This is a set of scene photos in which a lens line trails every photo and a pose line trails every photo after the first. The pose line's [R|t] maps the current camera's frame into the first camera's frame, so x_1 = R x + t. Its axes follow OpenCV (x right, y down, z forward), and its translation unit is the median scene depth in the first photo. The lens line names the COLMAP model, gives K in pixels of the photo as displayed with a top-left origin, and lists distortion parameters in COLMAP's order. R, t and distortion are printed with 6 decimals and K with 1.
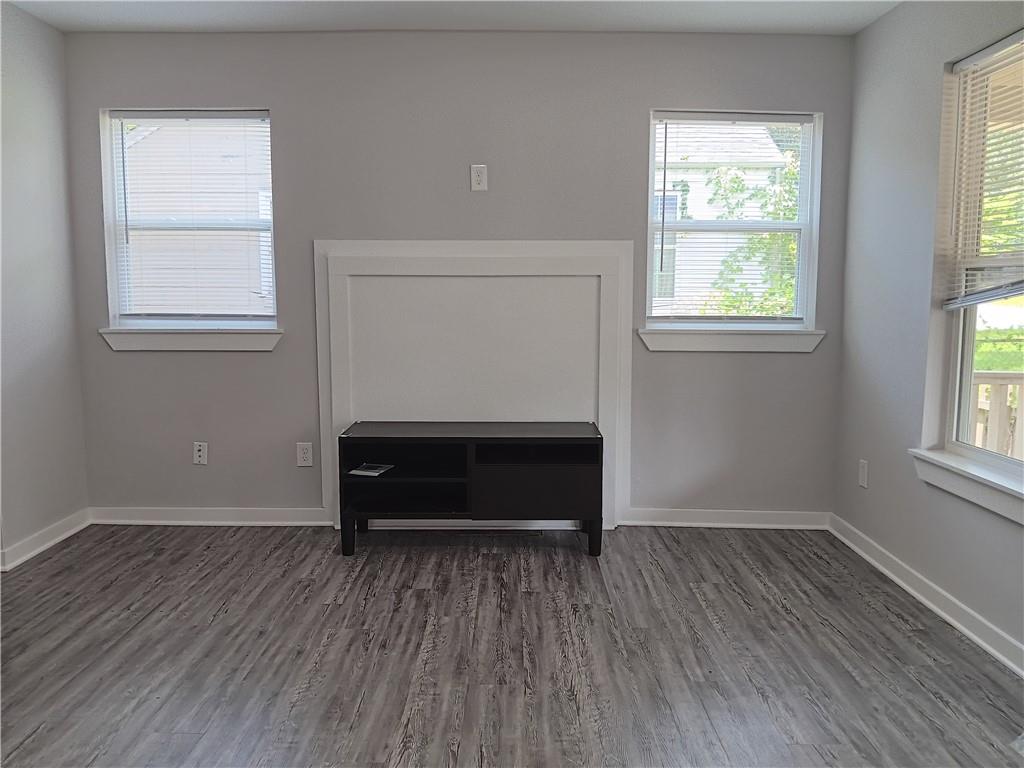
lens RADIAL K [[814.9, 0, 512.1], [0, 814.9, 394.4], [0, 0, 1]] dist [-0.002775, -0.002937]
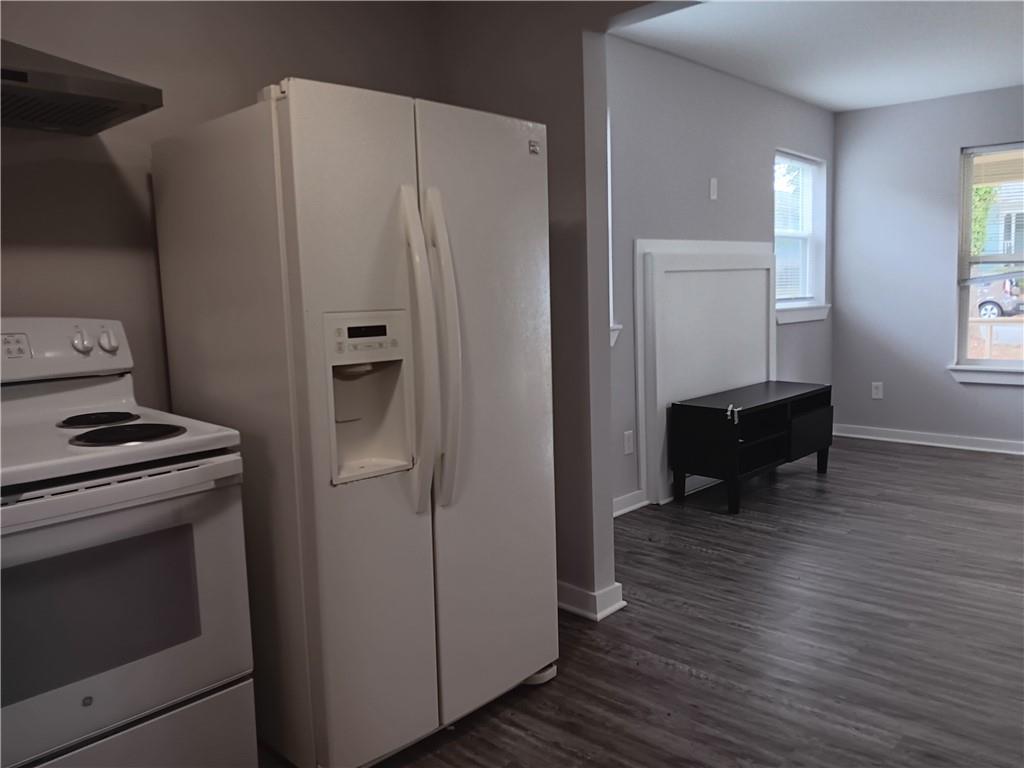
lens RADIAL K [[804.5, 0, 509.5], [0, 804.5, 389.9], [0, 0, 1]] dist [0.061891, -0.129827]
pose [[0.667154, -0.114228, 0.736110, -1.268369], [0.120655, 0.991695, 0.044537, -0.065172], [-0.735084, 0.059102, 0.675395, 0.463916]]
